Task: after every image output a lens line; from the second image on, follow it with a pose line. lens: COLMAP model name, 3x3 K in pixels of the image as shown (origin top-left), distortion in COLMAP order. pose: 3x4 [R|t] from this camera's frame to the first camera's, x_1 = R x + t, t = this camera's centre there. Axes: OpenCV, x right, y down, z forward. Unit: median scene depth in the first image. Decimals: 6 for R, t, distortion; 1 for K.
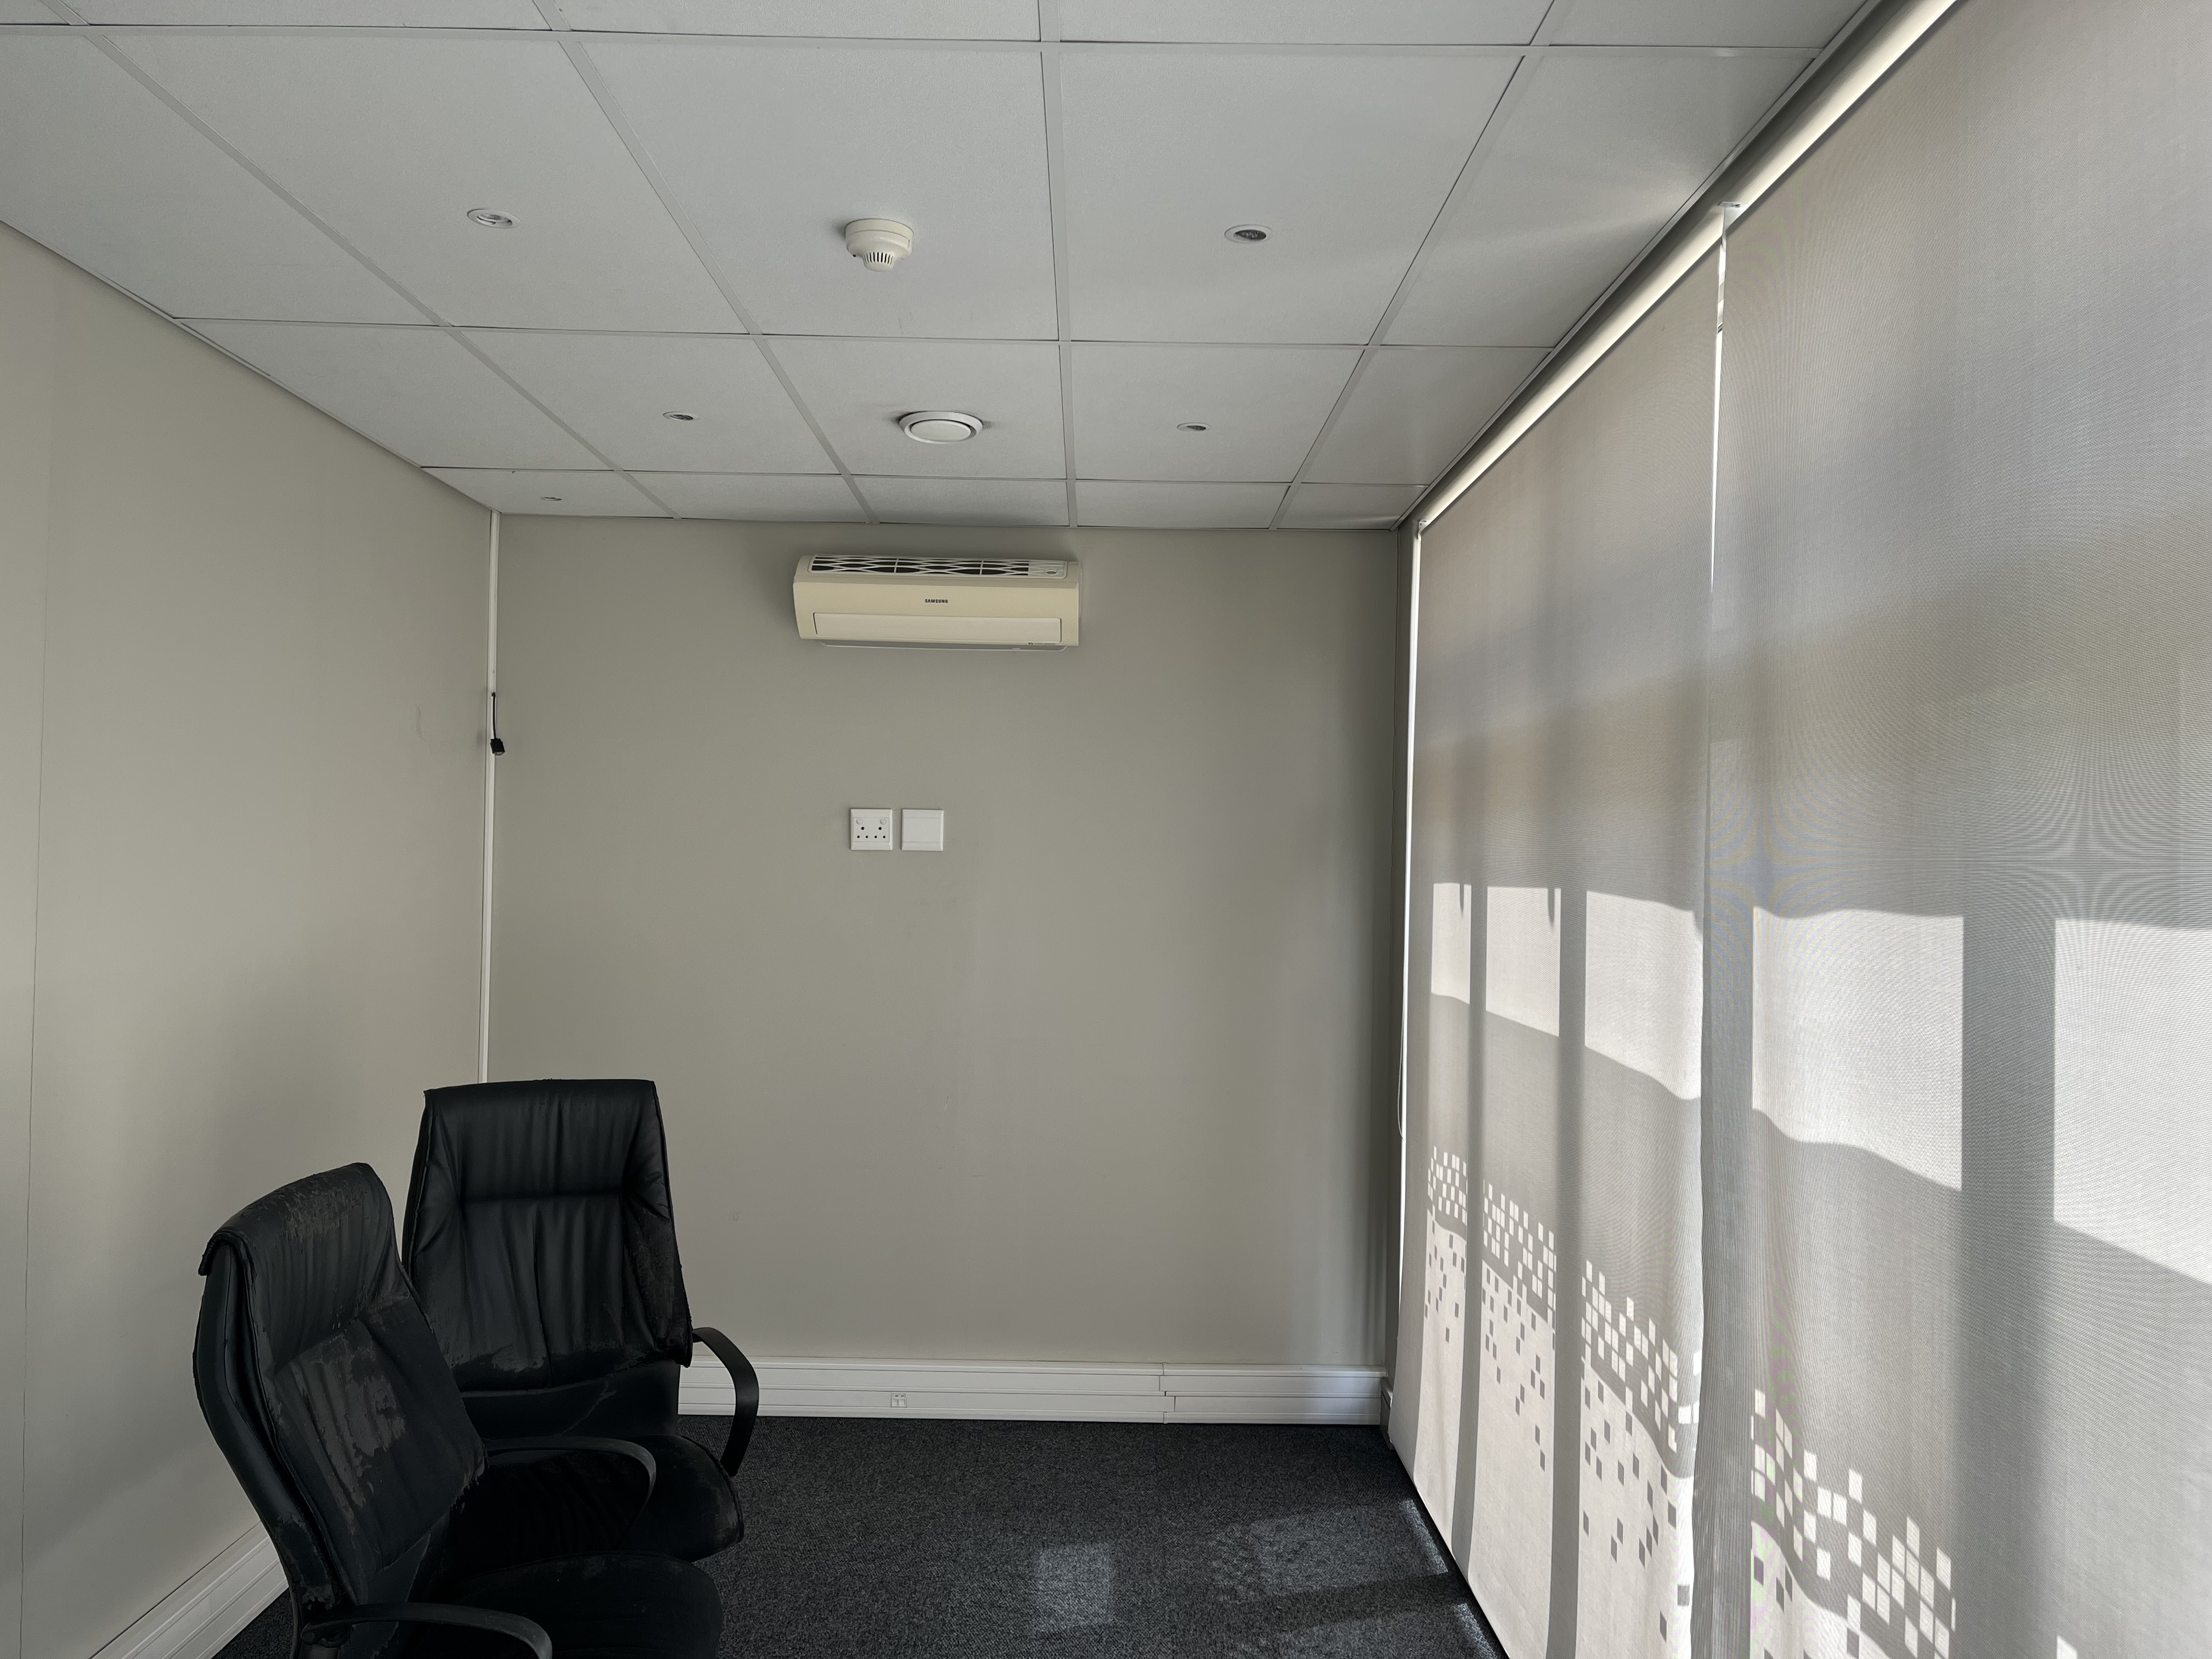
lens RADIAL K [[1689.4, 0, 1106.0], [0, 1689.4, 829.5], [0, 0, 1]] dist [0.089430, -0.082009]
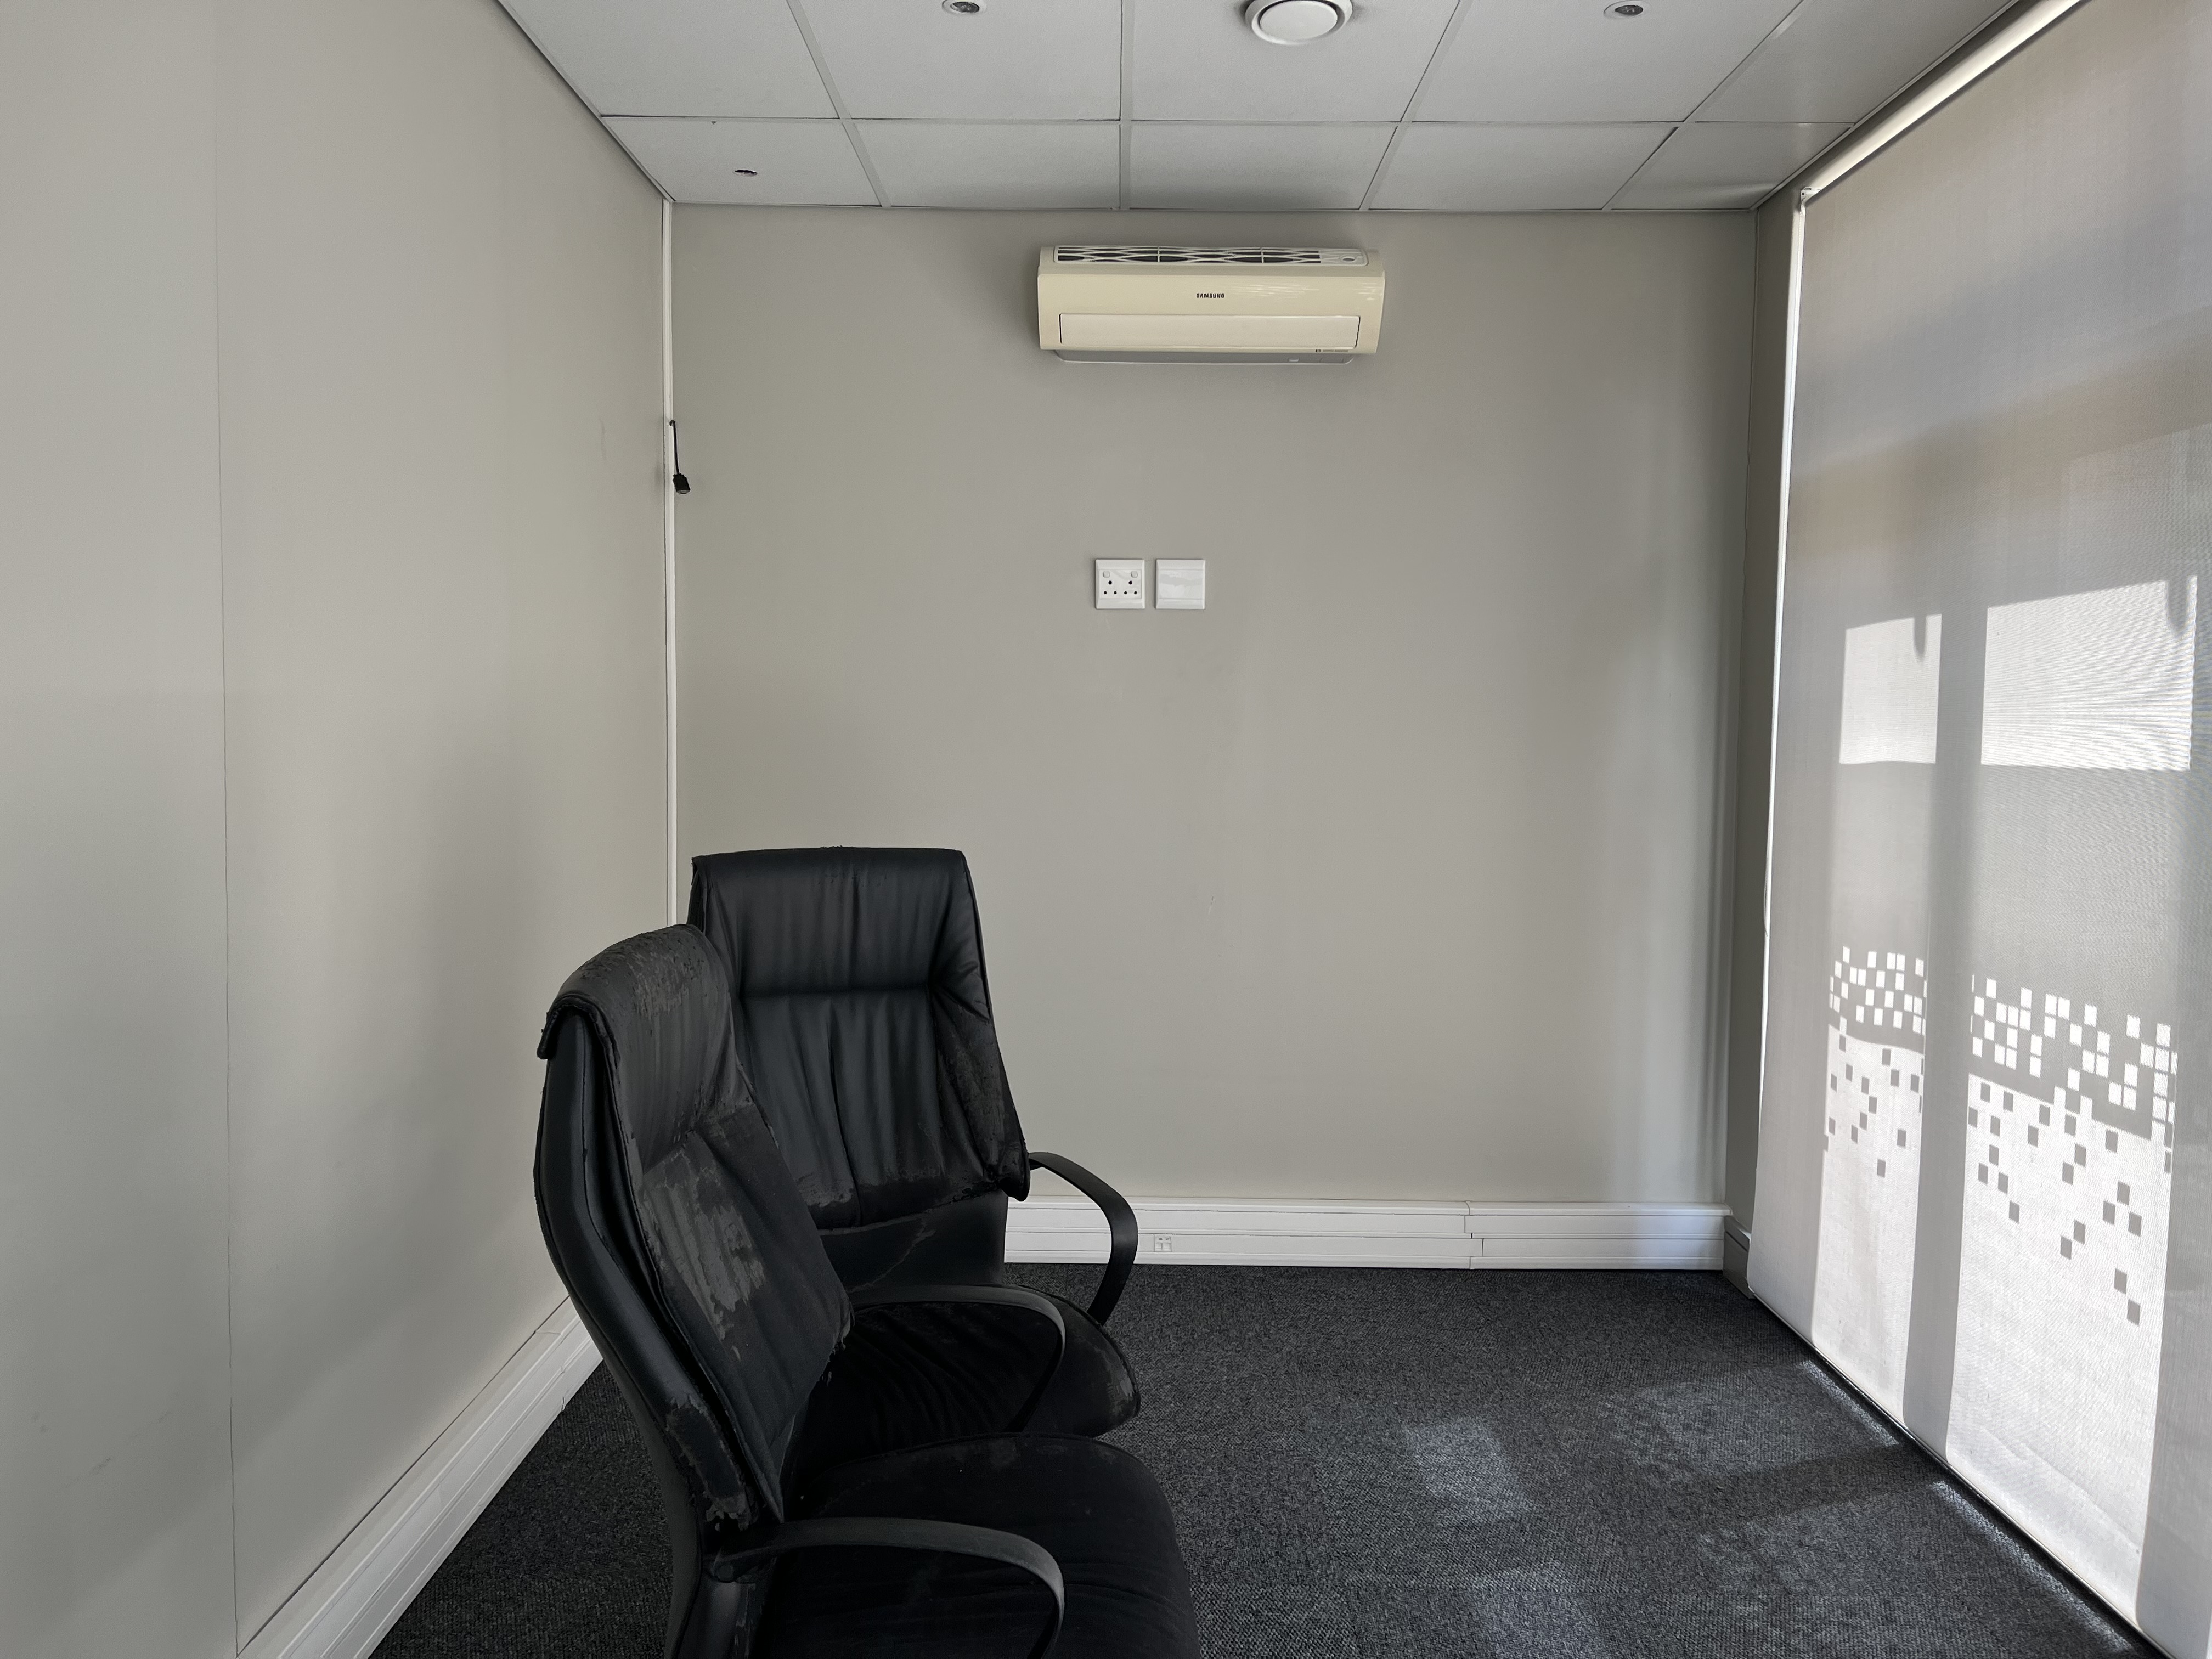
lens RADIAL K [[1663.7, 0, 1109.7], [0, 1663.7, 803.1], [0, 0, 1]] dist [0.083413, -0.074967]
pose [[0.999966, -0.007704, 0.002862, -0.201718], [0.007510, 0.998028, 0.062326, 0.078513], [-0.003337, -0.062302, 0.998052, 0.225379]]
